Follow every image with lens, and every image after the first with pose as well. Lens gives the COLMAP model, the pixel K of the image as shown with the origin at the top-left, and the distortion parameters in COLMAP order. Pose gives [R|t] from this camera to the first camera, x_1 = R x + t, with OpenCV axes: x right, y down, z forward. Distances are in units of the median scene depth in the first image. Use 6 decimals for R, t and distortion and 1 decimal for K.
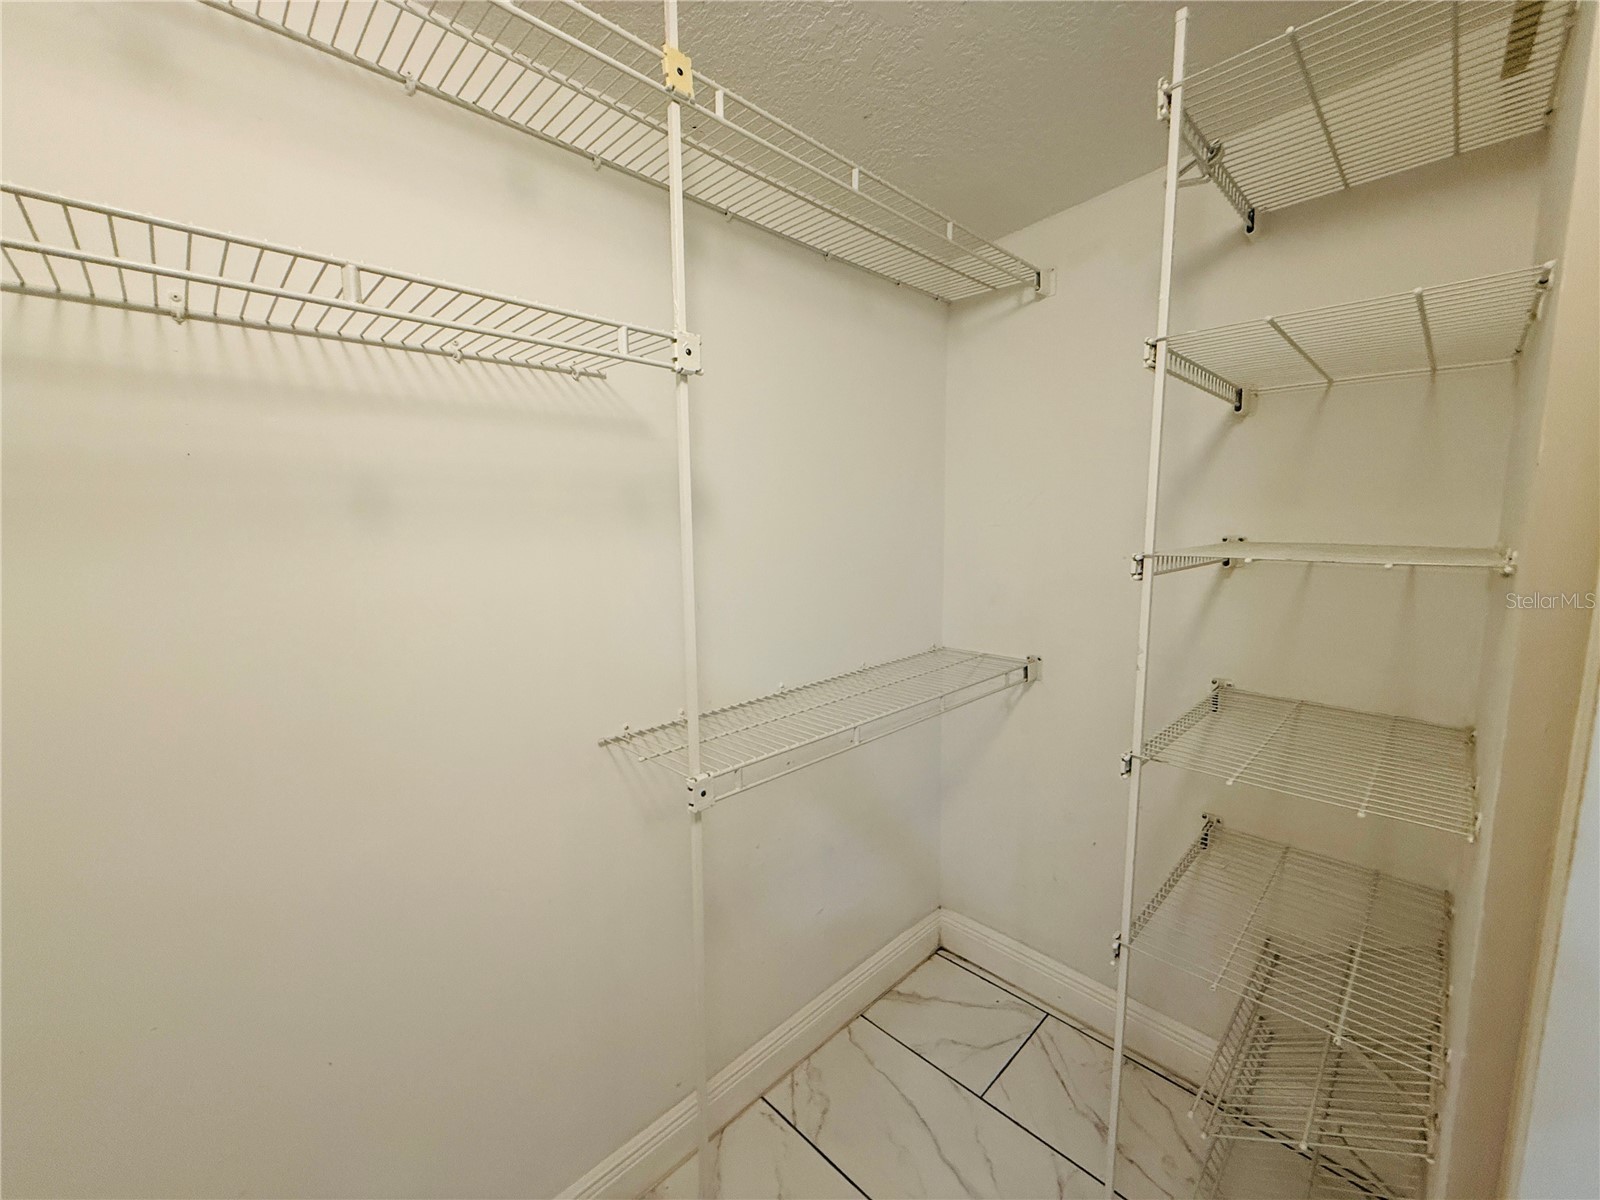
lens RADIAL K [[637.3, 0, 796.9], [0, 637.3, 599.2], [0, 0, 1]] dist [-0.000240, 0.000535]
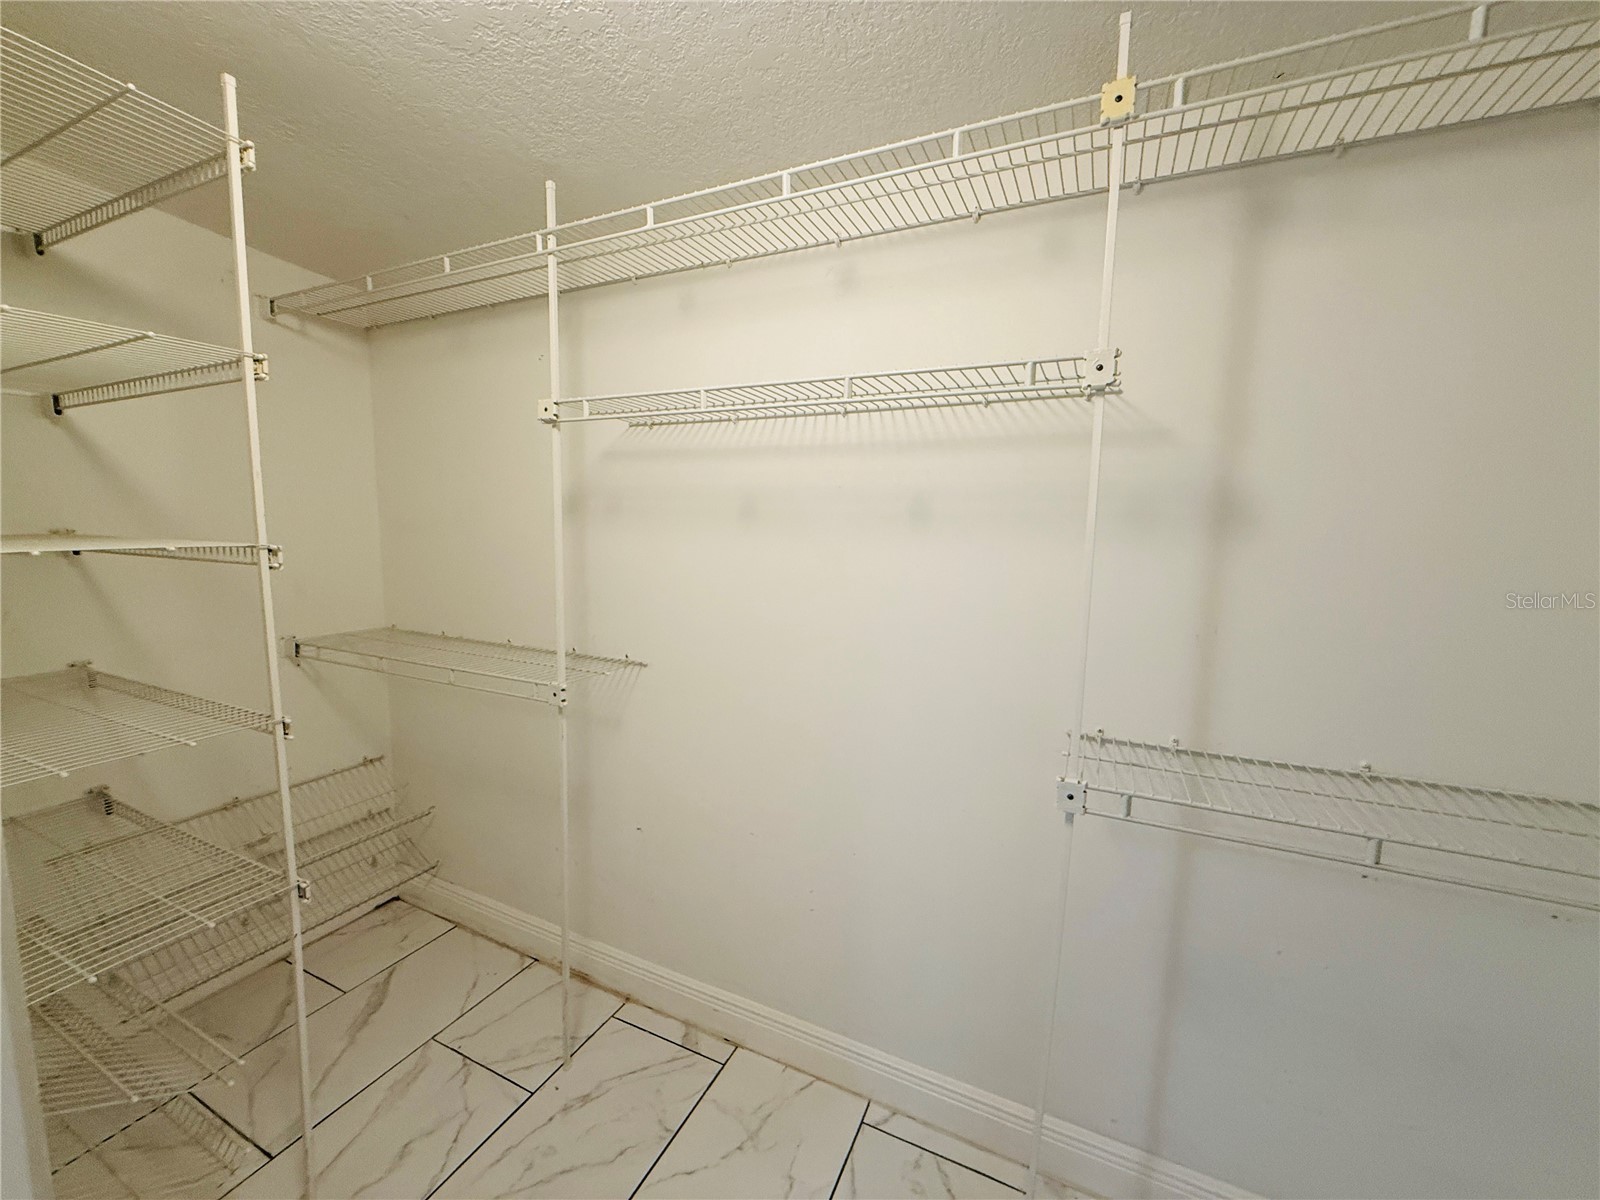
lens RADIAL K [[637.3, 0, 796.9], [0, 637.3, 599.2], [0, 0, 1]] dist [-0.000240, 0.000535]
pose [[0.344519, 0.120885, -0.930964, 0.648795], [-0.138561, 0.987361, 0.076931, -0.023426], [0.928498, 0.102491, 0.356914, 0.204088]]
